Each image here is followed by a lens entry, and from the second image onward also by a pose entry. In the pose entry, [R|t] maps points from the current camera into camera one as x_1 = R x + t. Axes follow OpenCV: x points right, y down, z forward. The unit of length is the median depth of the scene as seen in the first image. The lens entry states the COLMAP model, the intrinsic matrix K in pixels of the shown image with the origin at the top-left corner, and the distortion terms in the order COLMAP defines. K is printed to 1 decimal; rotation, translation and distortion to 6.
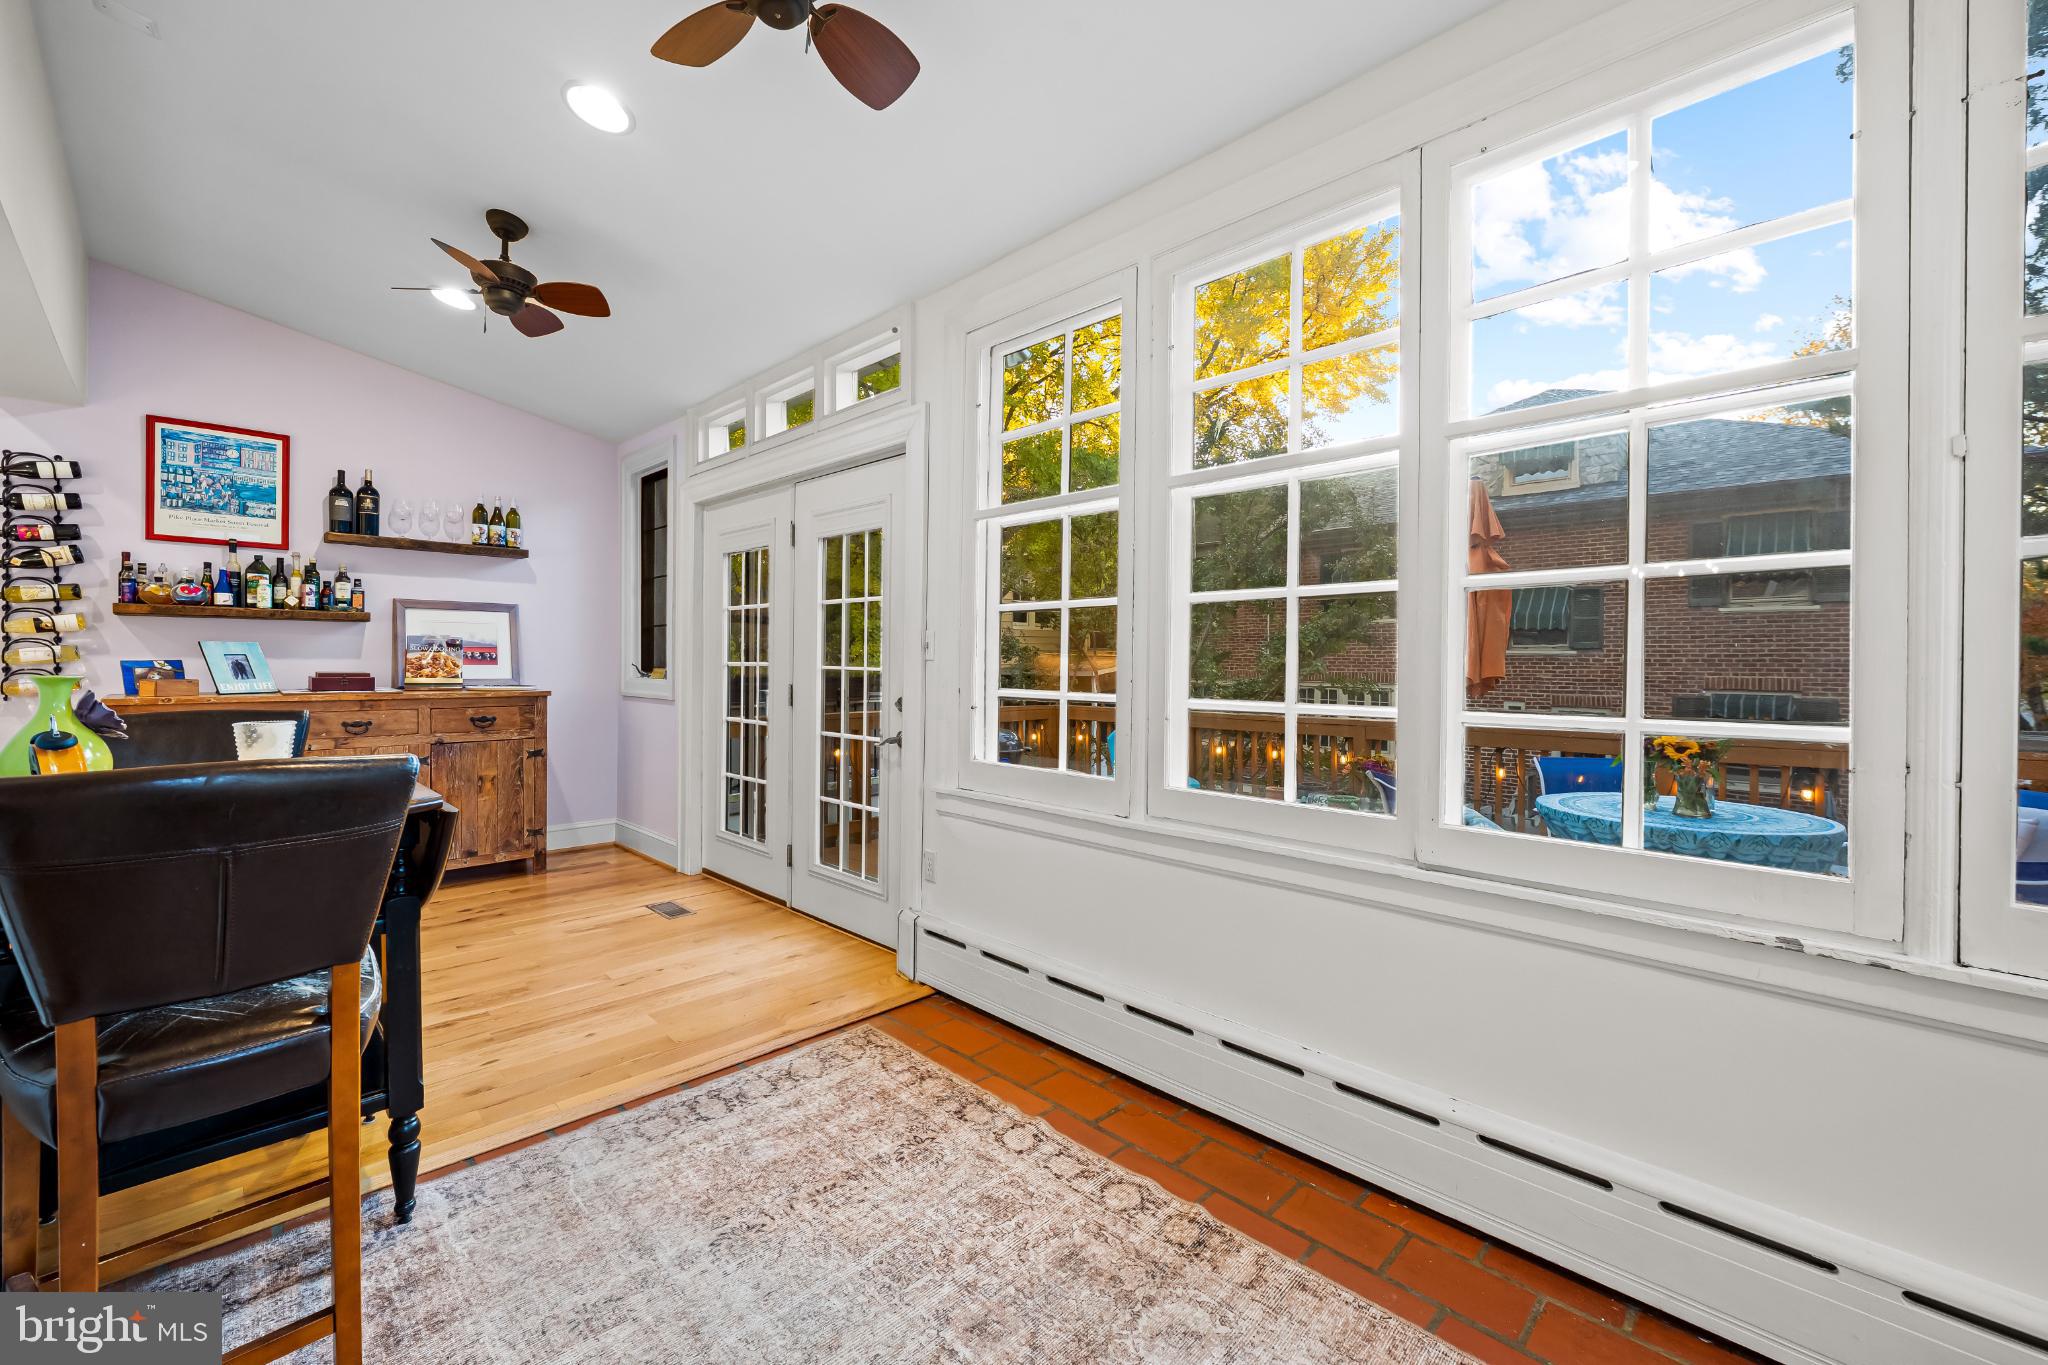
lens RADIAL K [[823.9, 0, 1024.6], [0, 823.9, 663.5], [0, 0, 1]] dist [-0.007519, 0.000437]
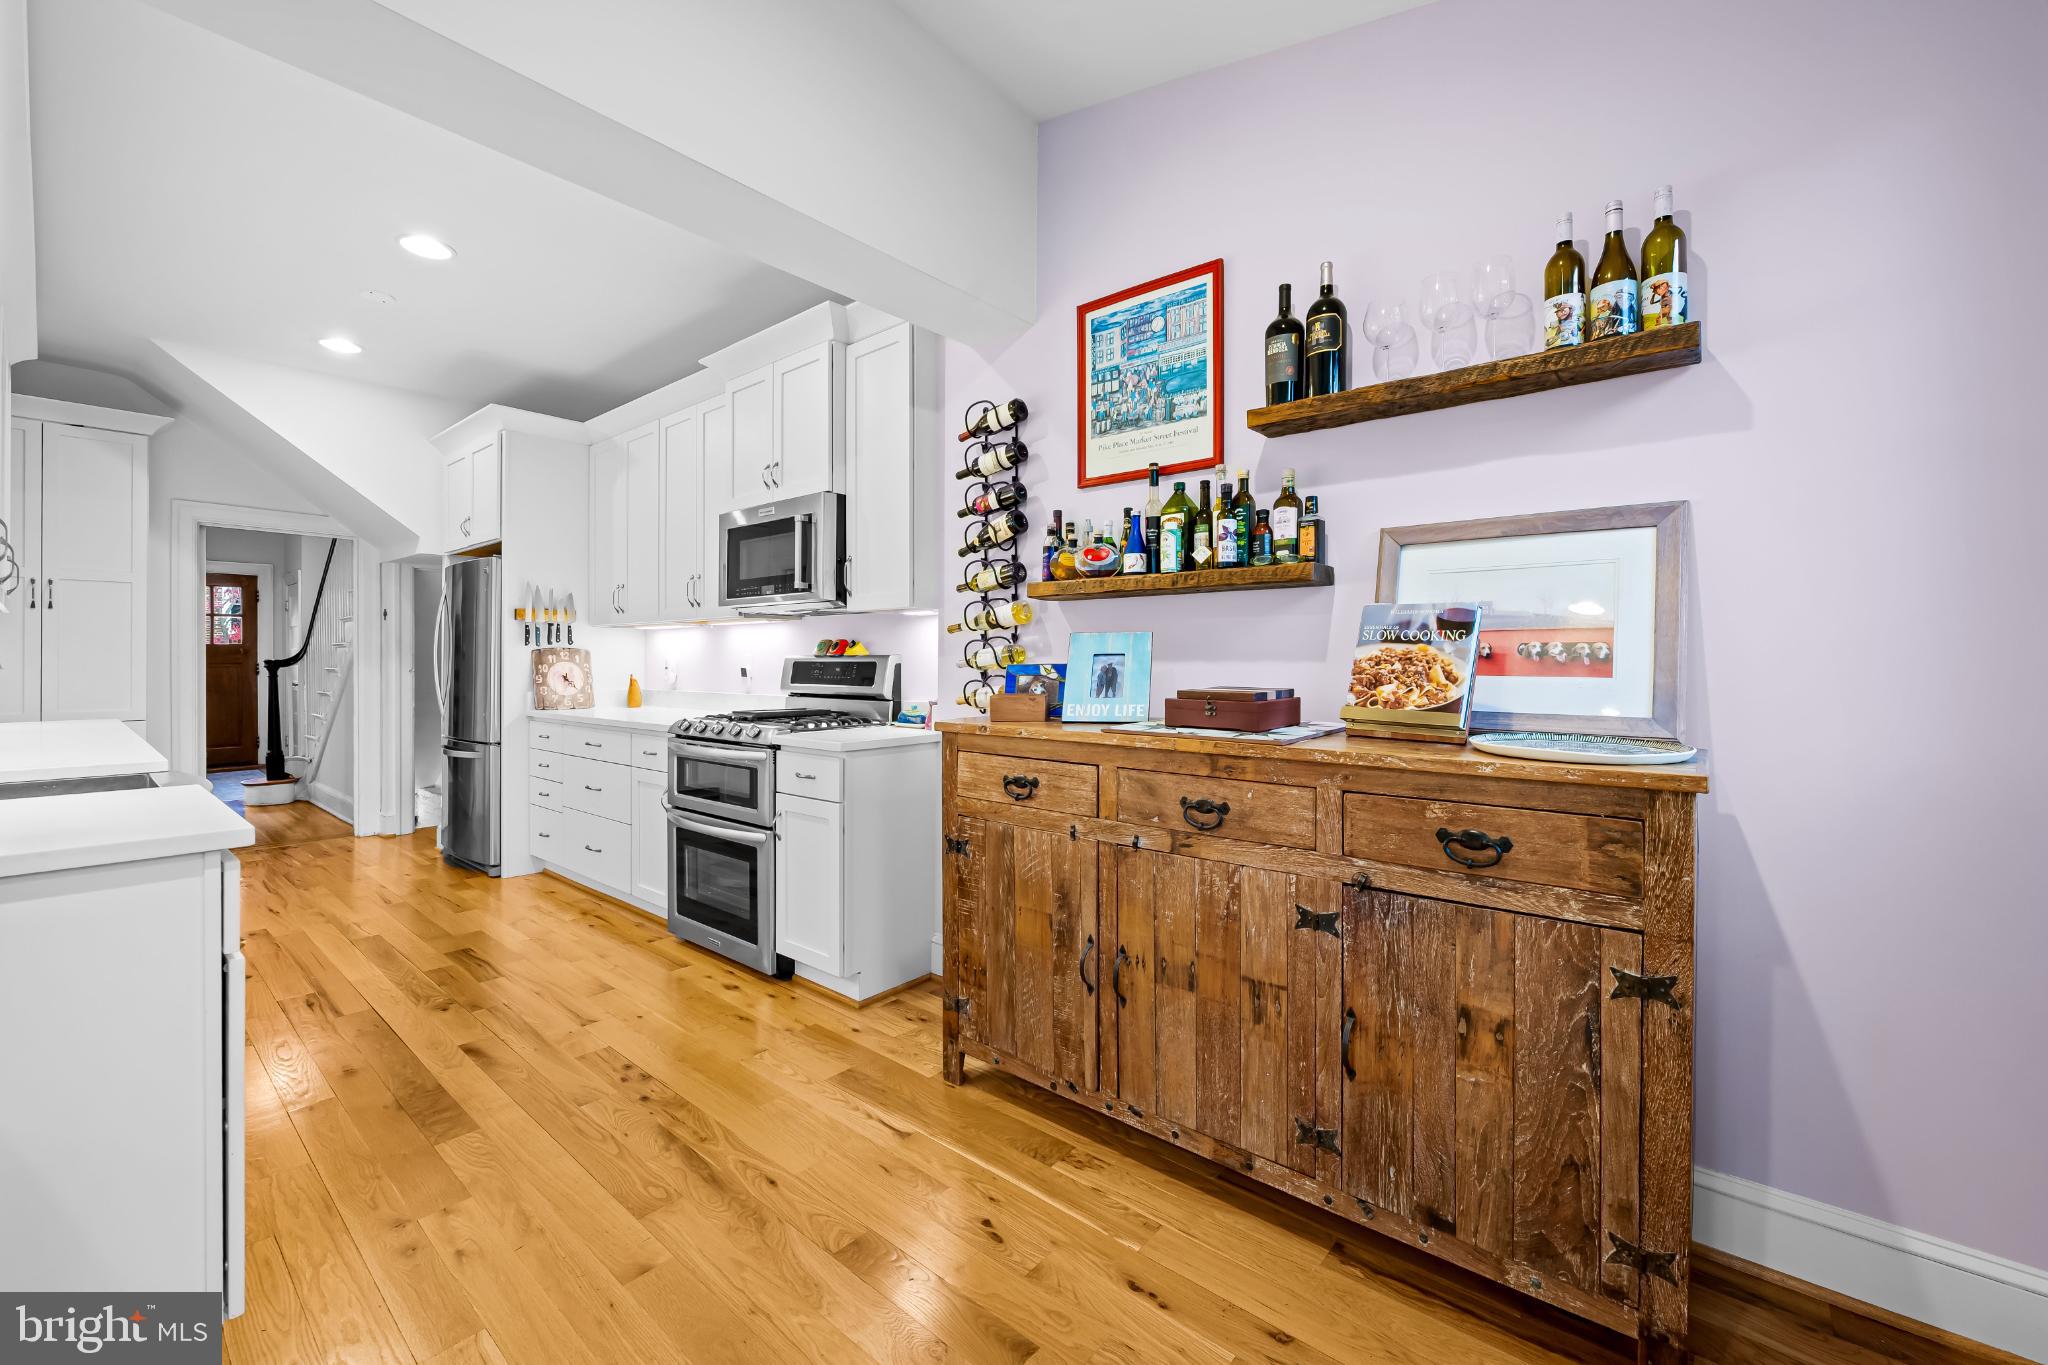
lens RADIAL K [[823.9, 0, 1023.3], [0, 823.9, 667.3], [0, 0, 1]] dist [-0.007519, 0.000437]
pose [[0.083521, 0.002864, -0.996502, -0.357599], [-0.004074, 0.999988, 0.002533, -0.002720], [0.996498, 0.003848, 0.083532, 0.826031]]
